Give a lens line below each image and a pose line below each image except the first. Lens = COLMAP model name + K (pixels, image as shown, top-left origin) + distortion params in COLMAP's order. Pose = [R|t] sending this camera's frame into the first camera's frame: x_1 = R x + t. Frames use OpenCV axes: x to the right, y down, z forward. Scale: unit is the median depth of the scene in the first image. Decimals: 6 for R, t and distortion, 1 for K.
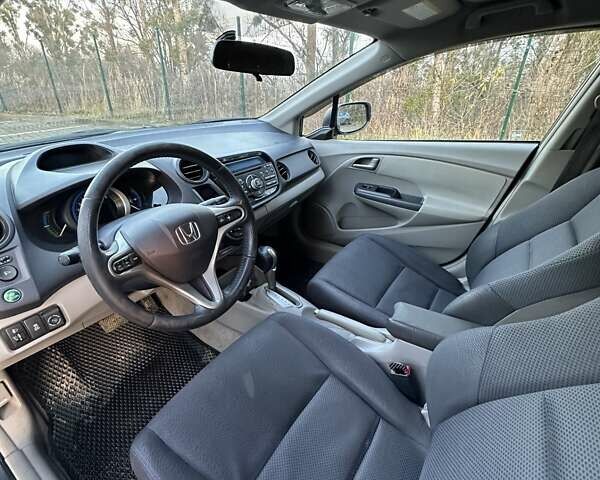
lens RADIAL K [[321.2, 0, 300.0], [0, 321.2, 240.0], [0, 0, 1]] dist [0.004005, -0.003387]
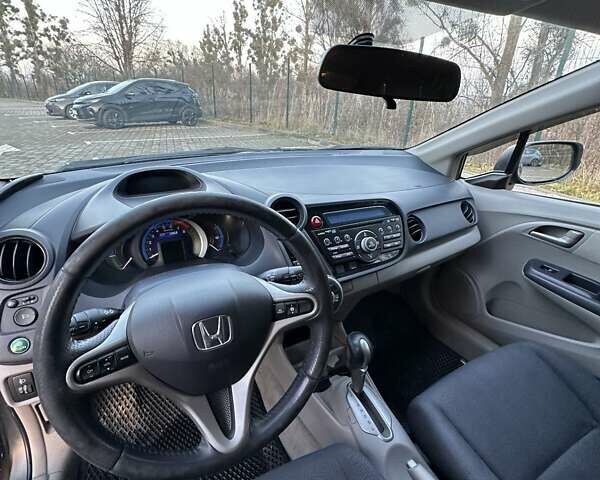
lens RADIAL K [[321.2, 0, 300.0], [0, 321.2, 240.0], [0, 0, 1]] dist [0.004005, -0.003387]
pose [[0.886141, 0.214519, -0.410774, 0.016360], [-0.235241, 0.971937, 0.000101, -0.107595], [0.399268, 0.096541, 0.911737, 0.201090]]
